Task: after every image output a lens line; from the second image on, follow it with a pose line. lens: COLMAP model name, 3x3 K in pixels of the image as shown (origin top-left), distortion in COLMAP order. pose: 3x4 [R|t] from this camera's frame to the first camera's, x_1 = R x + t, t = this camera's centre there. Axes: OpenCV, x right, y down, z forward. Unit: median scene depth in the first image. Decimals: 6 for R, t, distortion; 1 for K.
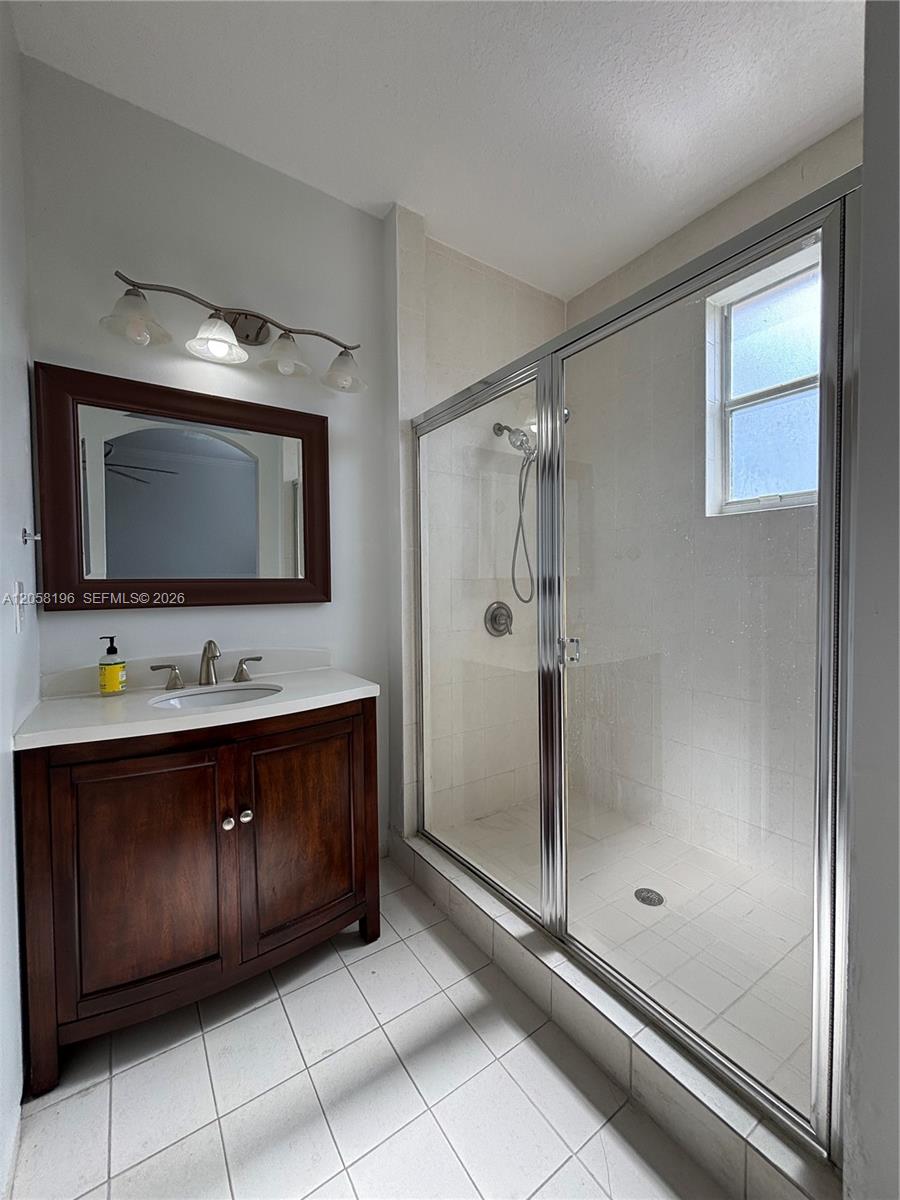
lens RADIAL K [[483.4, 0, 456.0], [0, 483.4, 596.9], [0, 0, 1]] dist [-0.016143, 0.000038]
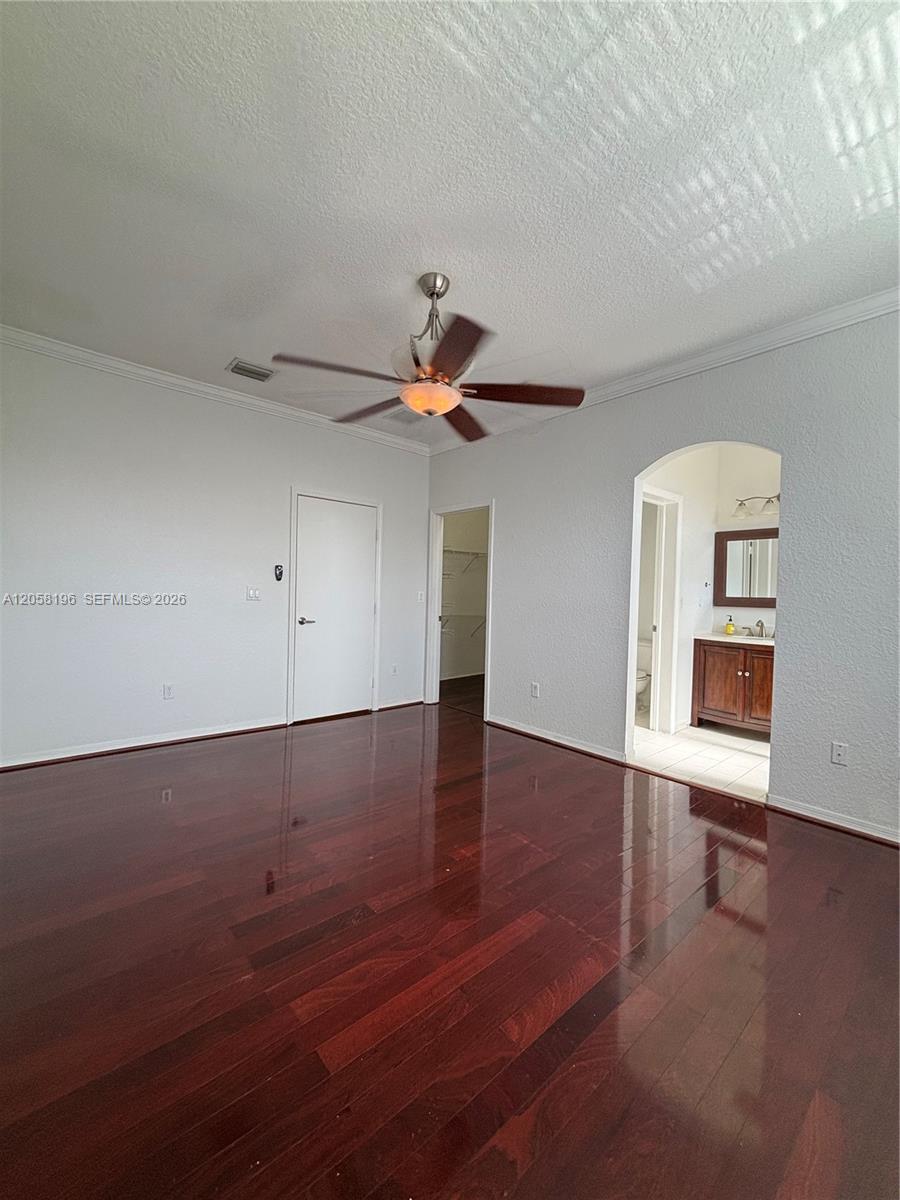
lens RADIAL K [[483.4, 0, 456.0], [0, 483.4, 596.9], [0, 0, 1]] dist [-0.016143, 0.000038]
pose [[0.128179, 0.028144, -0.991352, 2.304634], [-0.067226, 0.997545, 0.019628, 0.025879], [0.989470, 0.064129, 0.129756, -1.252360]]
